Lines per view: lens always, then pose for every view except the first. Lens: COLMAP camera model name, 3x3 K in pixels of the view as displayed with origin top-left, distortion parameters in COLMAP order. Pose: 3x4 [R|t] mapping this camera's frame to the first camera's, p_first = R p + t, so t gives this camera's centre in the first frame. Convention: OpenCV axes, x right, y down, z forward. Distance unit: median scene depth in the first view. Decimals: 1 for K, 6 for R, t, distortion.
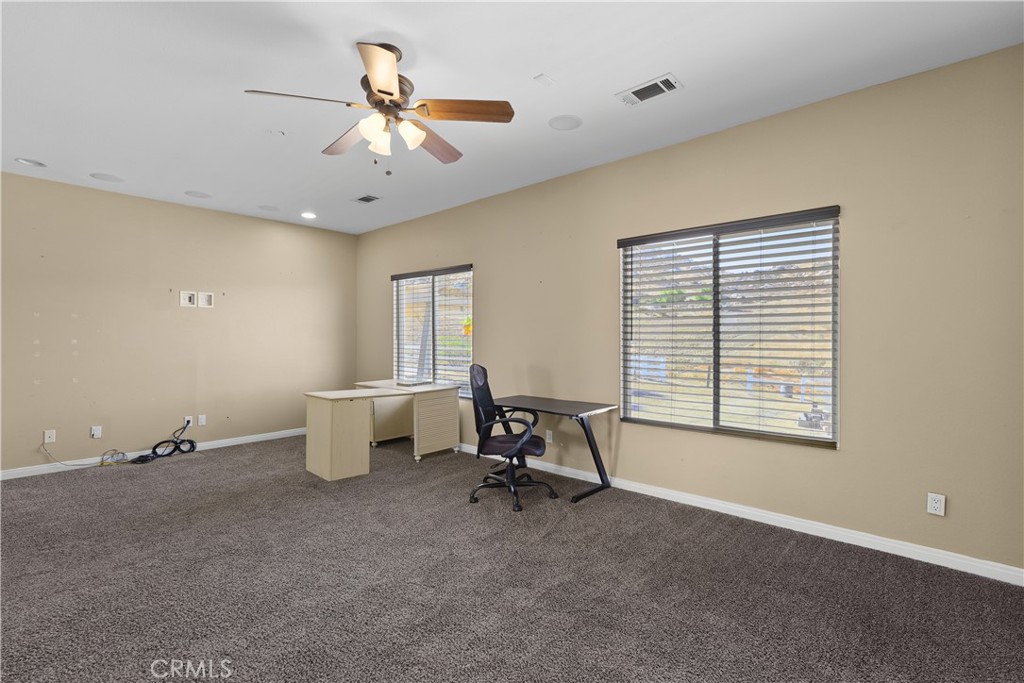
lens RADIAL K [[465.2, 0, 509.7], [0, 465.2, 342.0], [0, 0, 1]] dist [-0.013217, 0.007214]
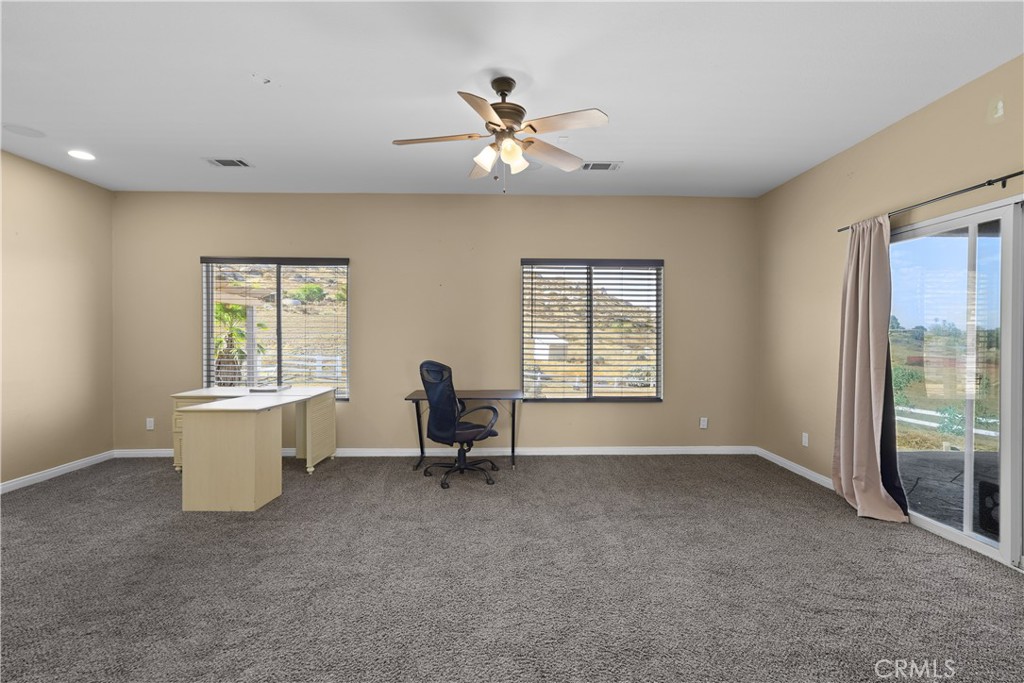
lens RADIAL K [[465.2, 0, 505.4], [0, 465.2, 339.3], [0, 0, 1]] dist [-0.013217, 0.007214]
pose [[0.720161, 0.001874, 0.693805, -0.690814], [0.004359, 0.999964, -0.007226, 0.008439], [-0.693794, 0.008228, 0.720127, 0.119683]]
